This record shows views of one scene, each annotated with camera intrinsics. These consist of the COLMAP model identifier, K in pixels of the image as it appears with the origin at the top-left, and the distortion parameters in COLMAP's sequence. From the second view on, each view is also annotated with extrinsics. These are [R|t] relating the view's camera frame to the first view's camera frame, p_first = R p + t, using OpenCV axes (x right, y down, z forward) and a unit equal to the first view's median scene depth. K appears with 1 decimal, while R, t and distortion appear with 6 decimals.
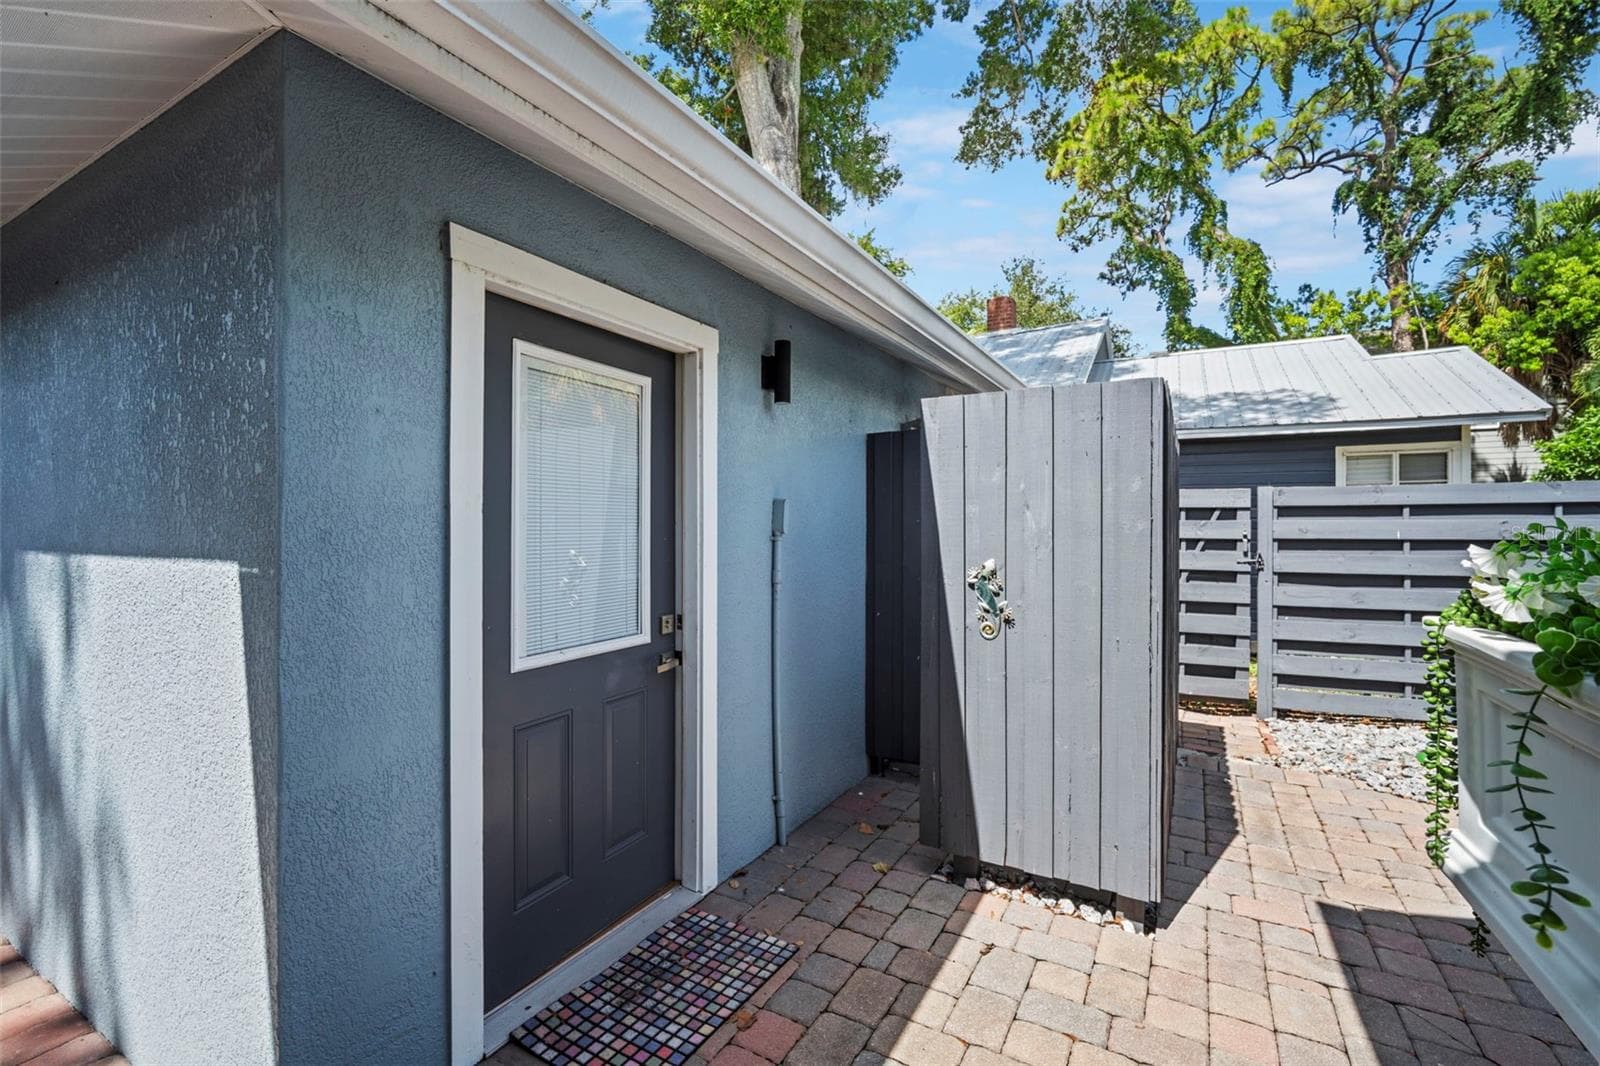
lens RADIAL K [[697.7, 0, 798.6], [0, 697.7, 518.0], [0, 0, 1]] dist [-0.010539, 0.001305]
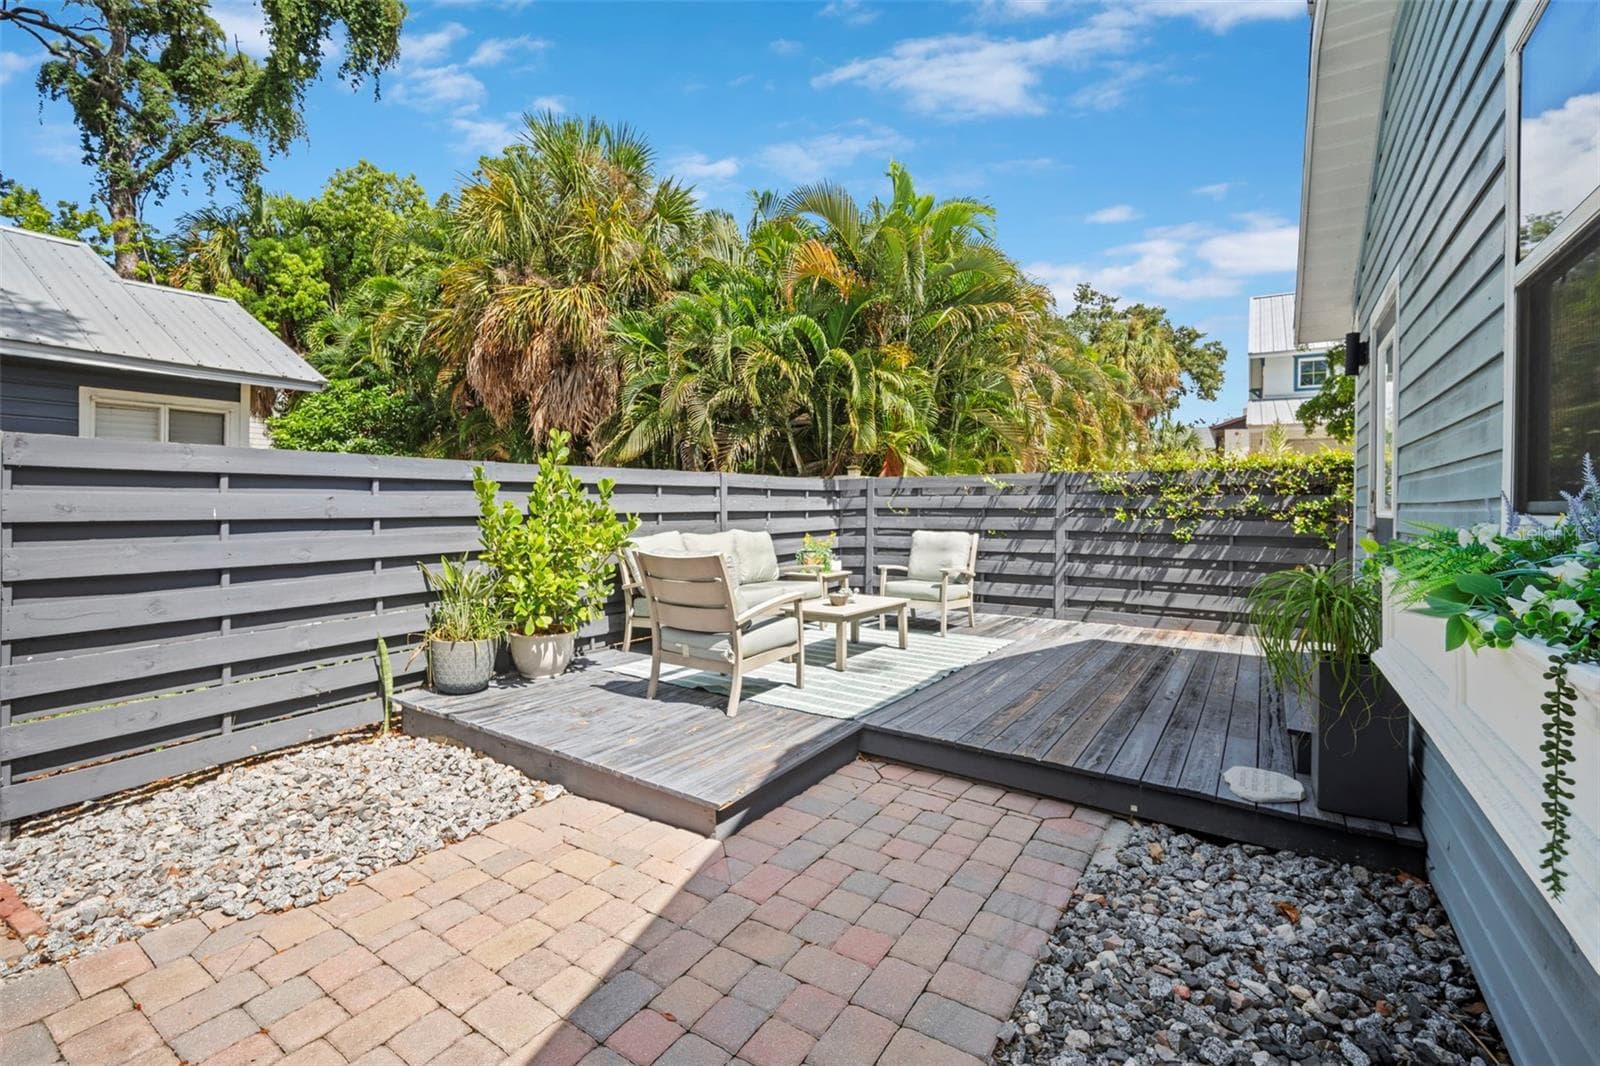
lens RADIAL K [[697.7, 0, 805.8], [0, 697.7, 514.4], [0, 0, 1]] dist [-0.010539, 0.001305]
pose [[0.057950, -0.016523, 0.998183, 0.045745], [-0.023021, 0.999575, 0.017883, -0.000611], [-0.998054, -0.024015, 0.057545, 0.088346]]
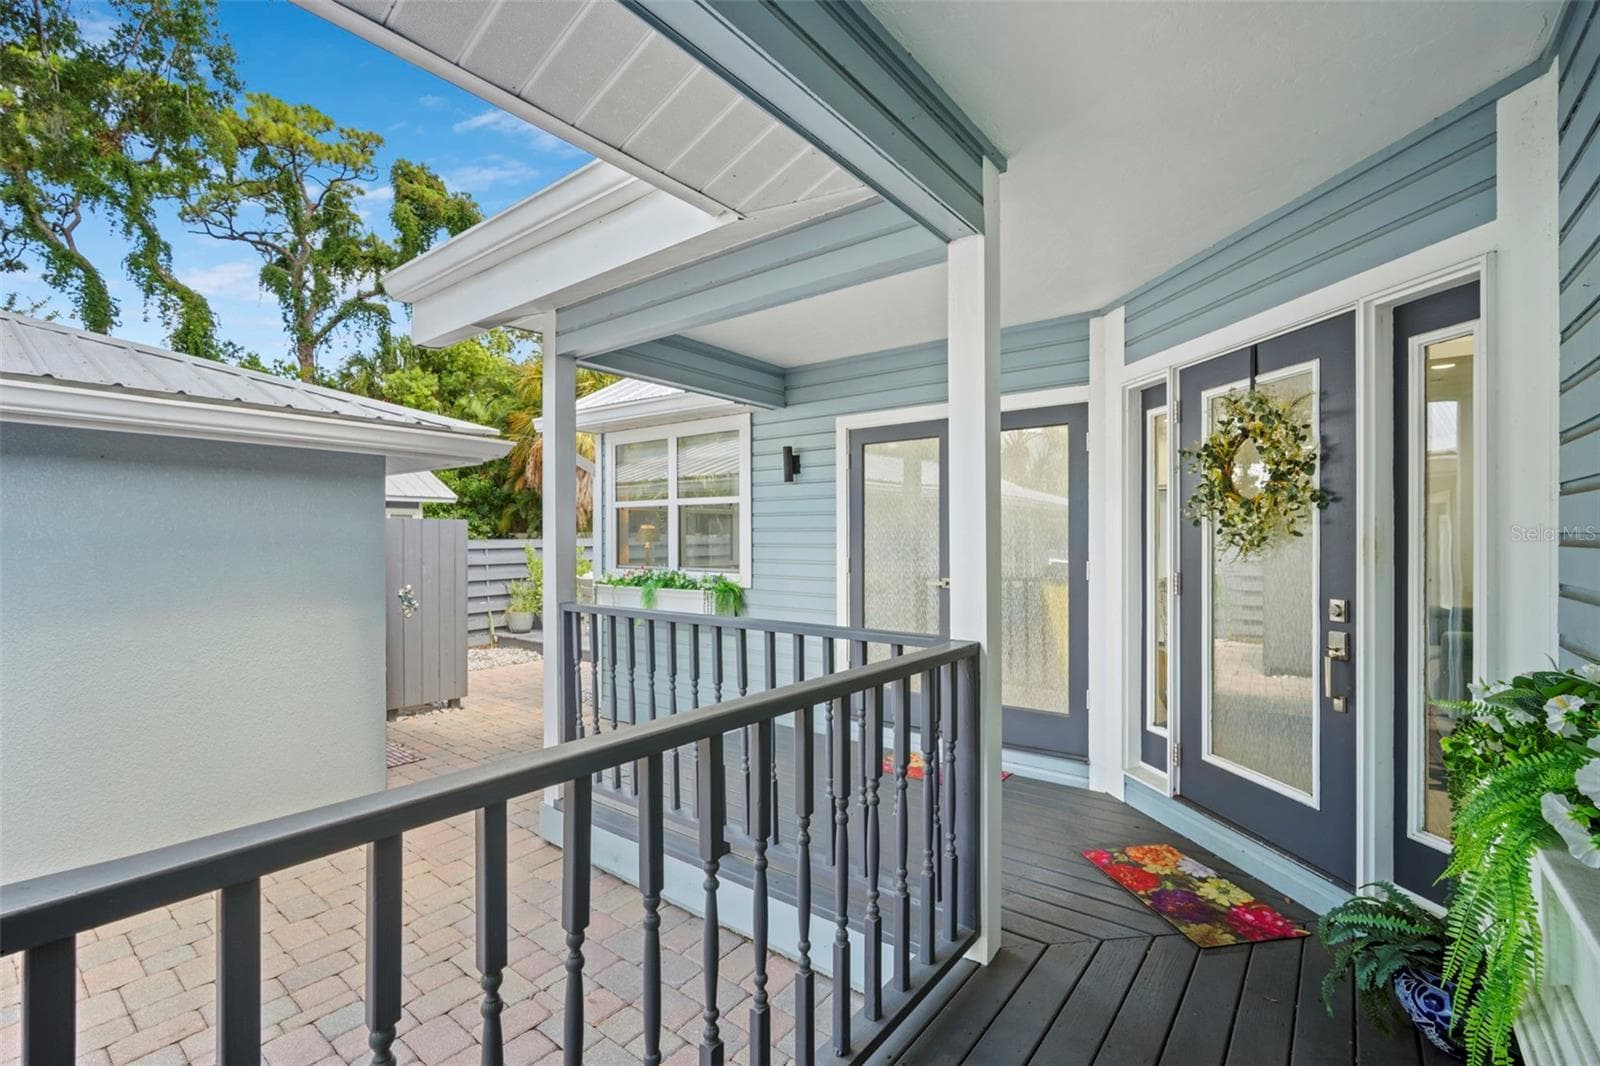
lens RADIAL K [[697.7, 0, 807.6], [0, 697.7, 533.2], [0, 0, 1]] dist [-0.010539, 0.001305]
pose [[0.132647, 0.008905, 0.991123, -0.304590], [-0.013475, 0.999883, -0.007180, -0.019074], [-0.991072, -0.012403, 0.132752, -0.116850]]
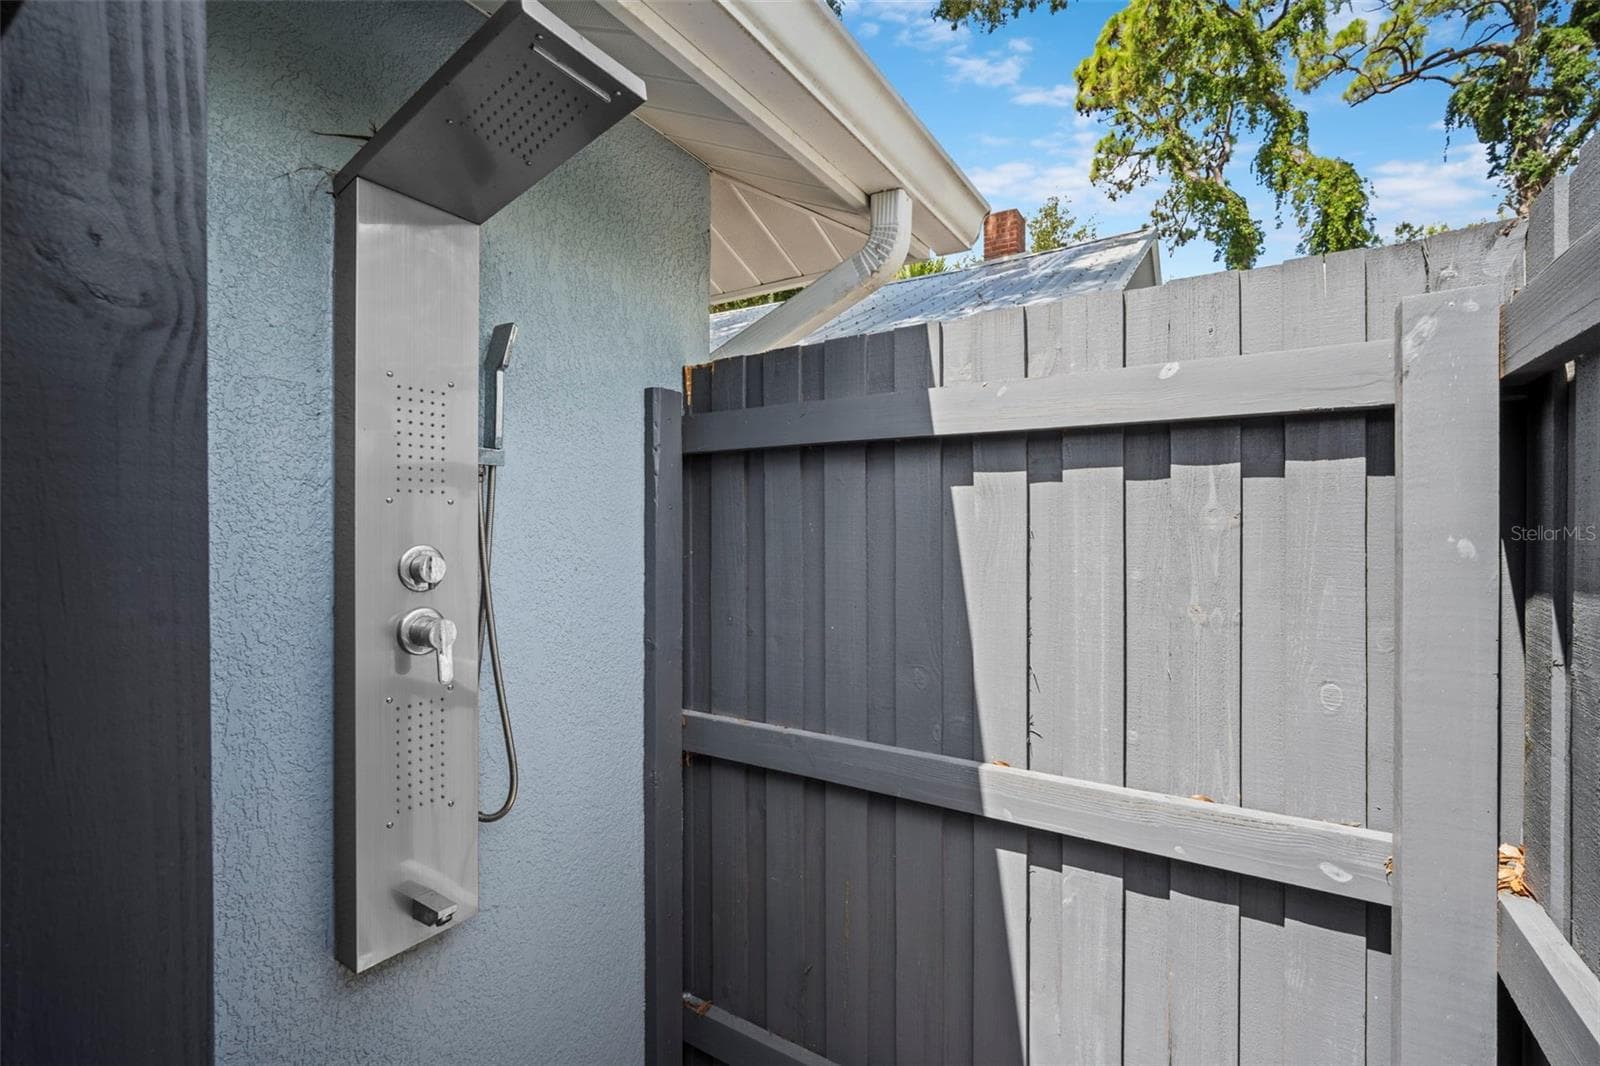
lens RADIAL K [[697.7, 0, 804.5], [0, 697.7, 523.5], [0, 0, 1]] dist [-0.010539, 0.001305]
pose [[0.999129, -0.002193, -0.041671, 0.081028], [0.002677, 0.999930, 0.011558, -0.002942], [0.041643, -0.011659, 0.999065, 0.190381]]
